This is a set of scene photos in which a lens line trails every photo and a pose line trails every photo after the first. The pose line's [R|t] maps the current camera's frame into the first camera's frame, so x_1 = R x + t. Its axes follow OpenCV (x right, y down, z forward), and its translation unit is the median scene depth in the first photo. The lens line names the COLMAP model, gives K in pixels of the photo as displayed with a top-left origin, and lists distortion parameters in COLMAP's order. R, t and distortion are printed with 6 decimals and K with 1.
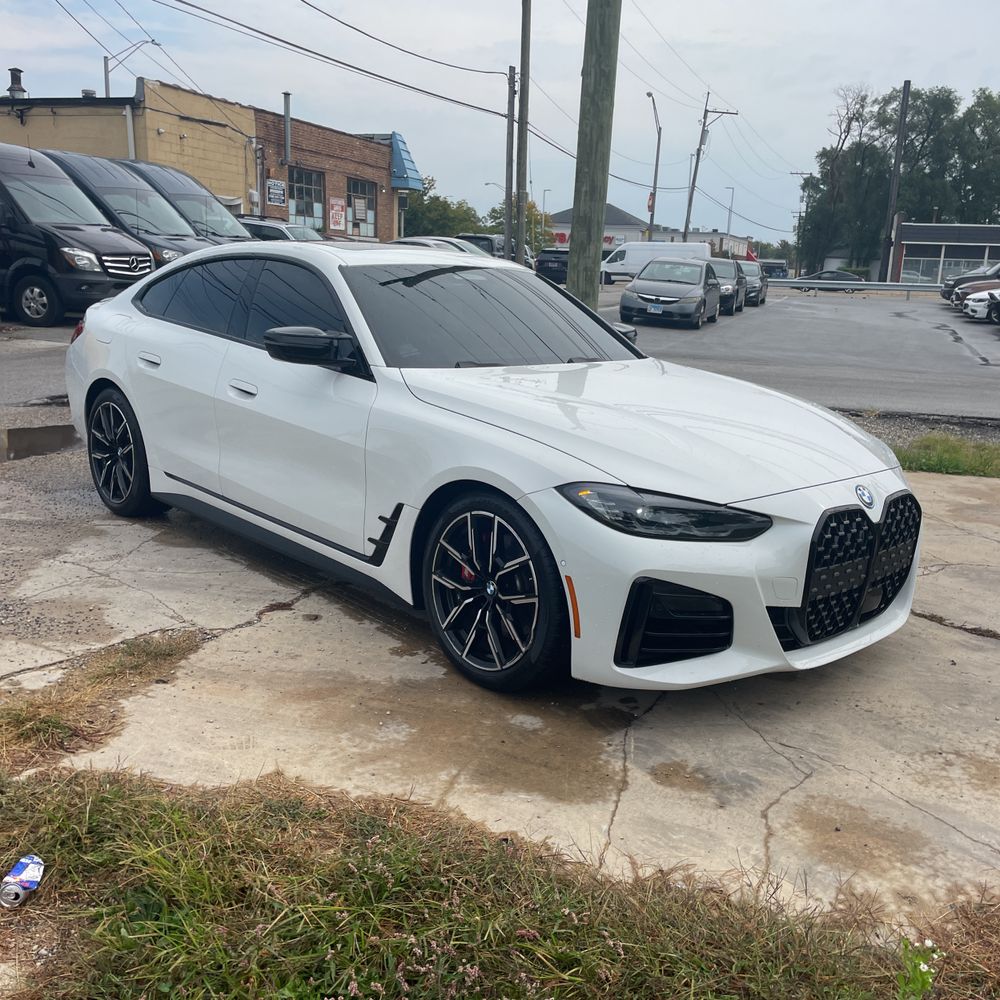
lens RADIAL K [[1008.0, 0, 517.8], [0, 1008.0, 510.3], [0, 0, 1]] dist [0.089205, -0.117837]
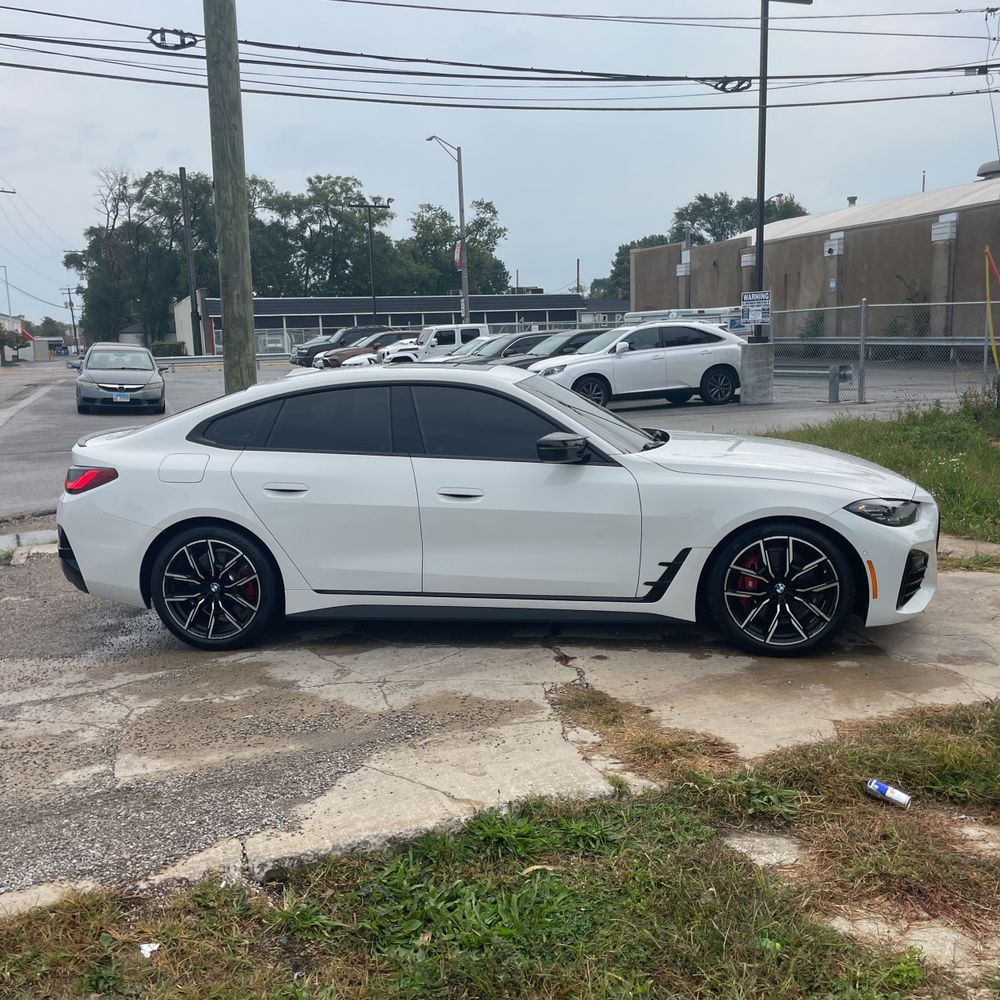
lens RADIAL K [[1007.2, 0, 492.0], [0, 1007.2, 502.8], [0, 0, 1]] dist [0.097431, -0.134280]
pose [[0.784441, -0.163099, 0.598373, -0.138656], [0.206822, 0.978368, -0.004461, -0.014161], [-0.584702, 0.127256, 0.801205, 0.006048]]
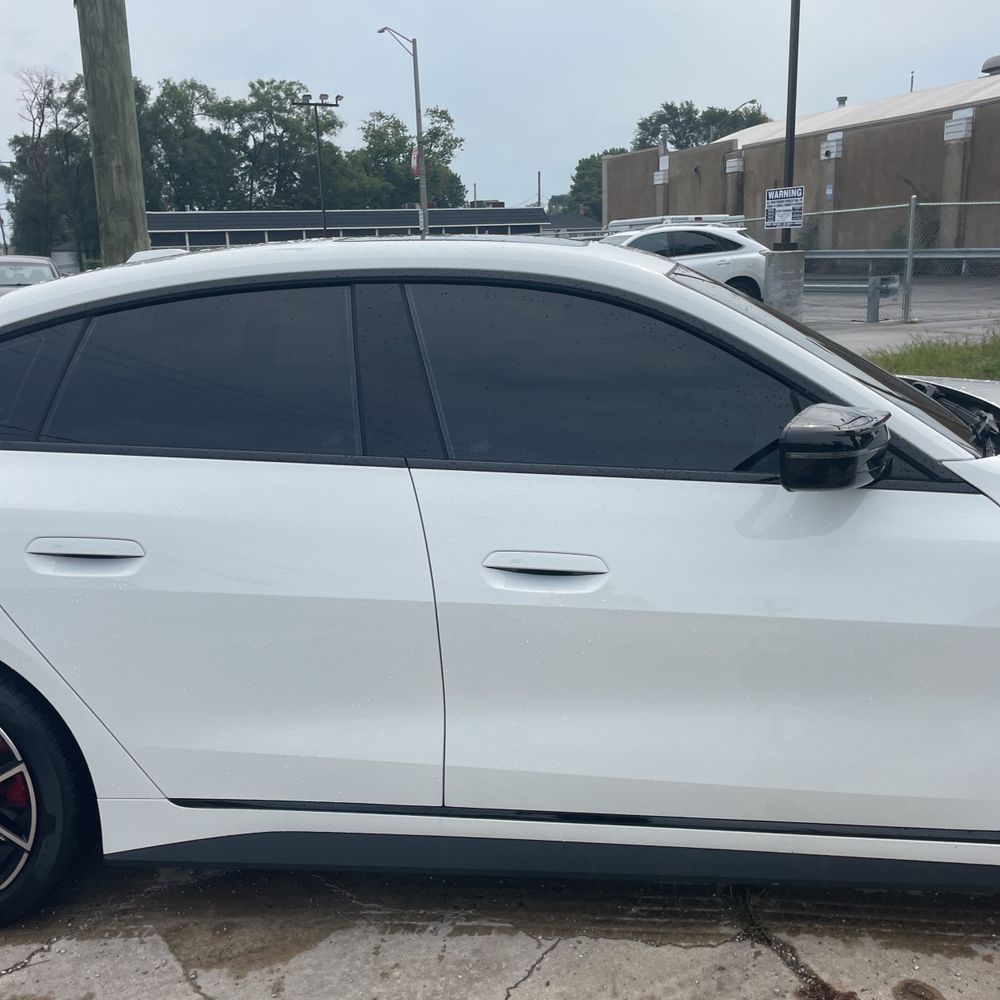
lens RADIAL K [[1007.2, 0, 492.0], [0, 1007.2, 502.8], [0, 0, 1]] dist [0.097431, -0.134280]
pose [[0.756629, -0.217524, 0.616600, -0.081744], [0.216335, 0.973209, 0.077865, -0.027545], [-0.617019, 0.074477, 0.783416, 0.097373]]
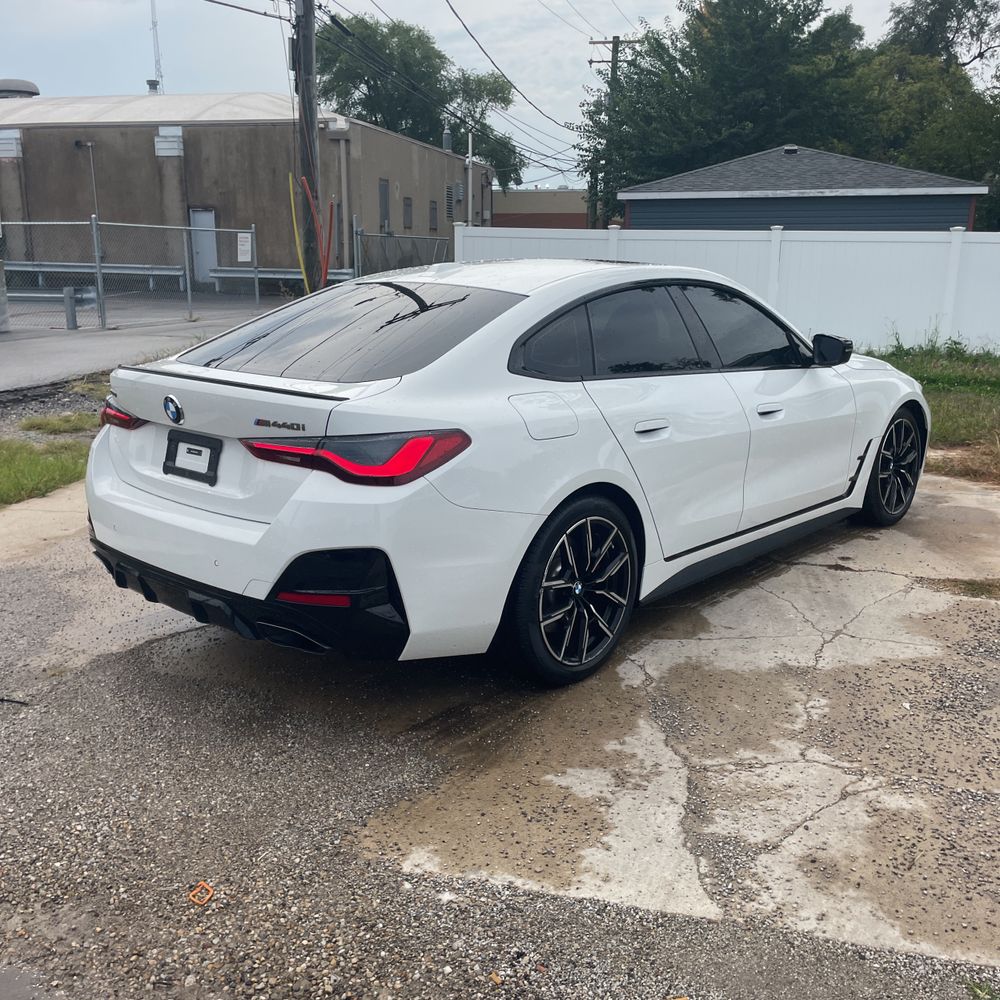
lens RADIAL K [[1003.9, 0, 500.0], [0, 1003.9, 500.0], [0, 0, 1]] dist [0.092778, -0.121953]
pose [[-0.084091, -0.273501, 0.958189, -0.183704], [0.224601, 0.931647, 0.285636, -0.057028], [-0.970816, 0.239230, -0.016915, 0.191620]]
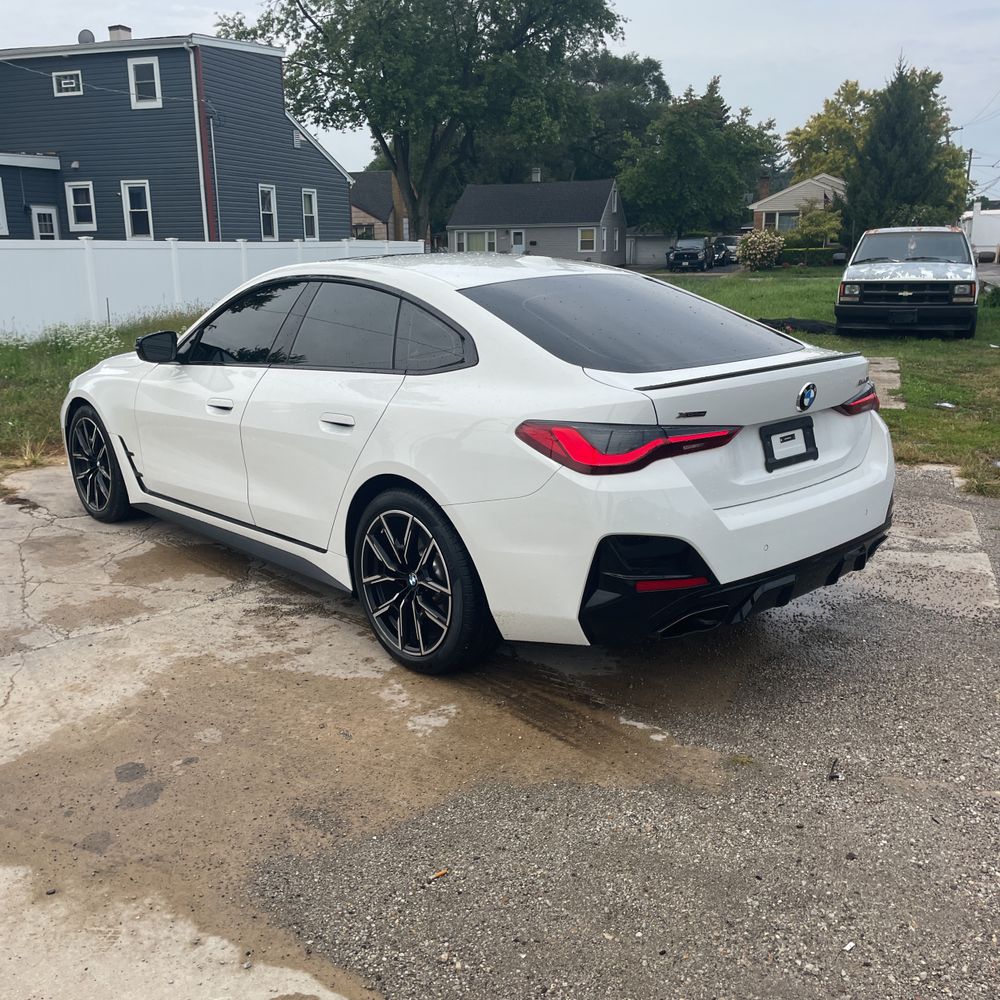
lens RADIAL K [[1007.2, 0, 492.0], [0, 1007.2, 502.8], [0, 0, 1]] dist [0.097431, -0.134280]
pose [[-0.999458, -0.025913, 0.020292, -0.039892], [-0.013461, 0.884453, 0.466436, -0.084528], [-0.030034, 0.465910, -0.884322, 0.328514]]
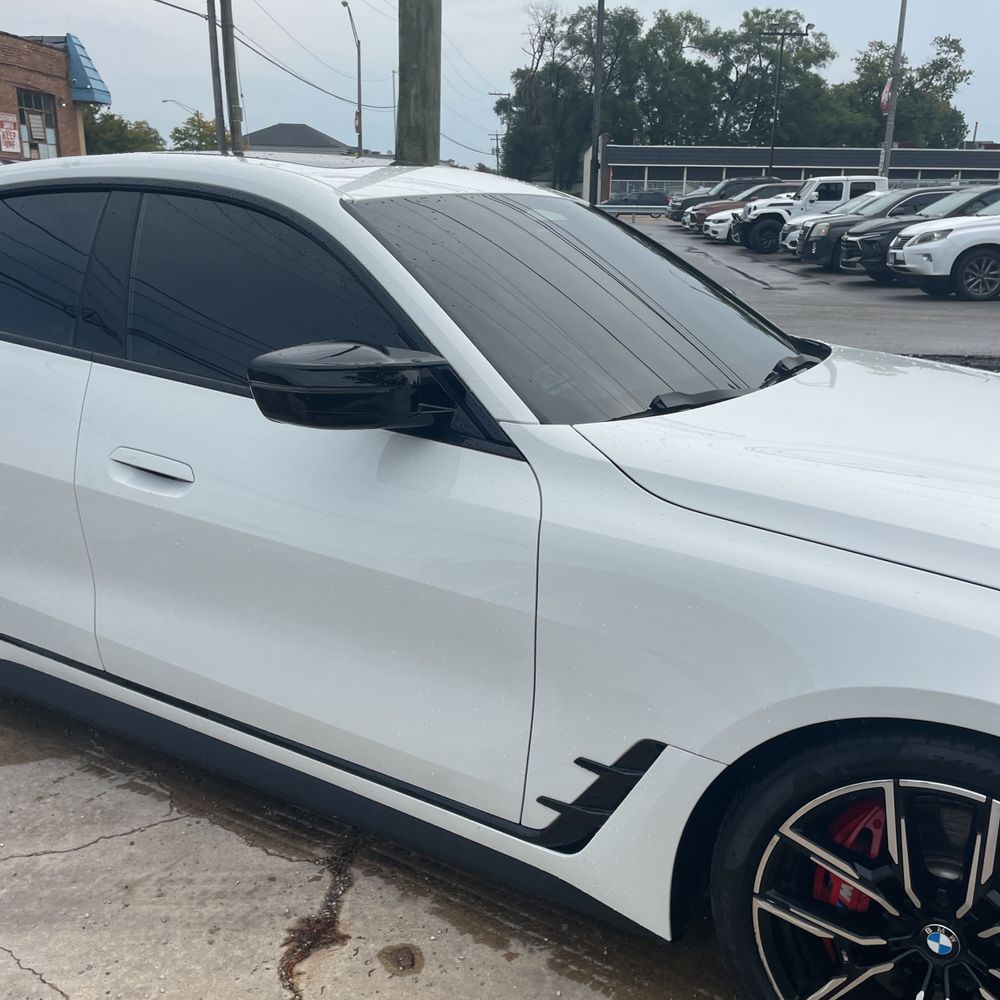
lens RADIAL K [[1008.0, 0, 517.8], [0, 1008.0, 510.3], [0, 0, 1]] dist [0.089205, -0.117837]
pose [[0.958875, -0.102888, 0.264525, -0.034382], [0.084682, 0.993242, 0.079365, -0.018149], [-0.270903, -0.053700, 0.961108, 0.072510]]
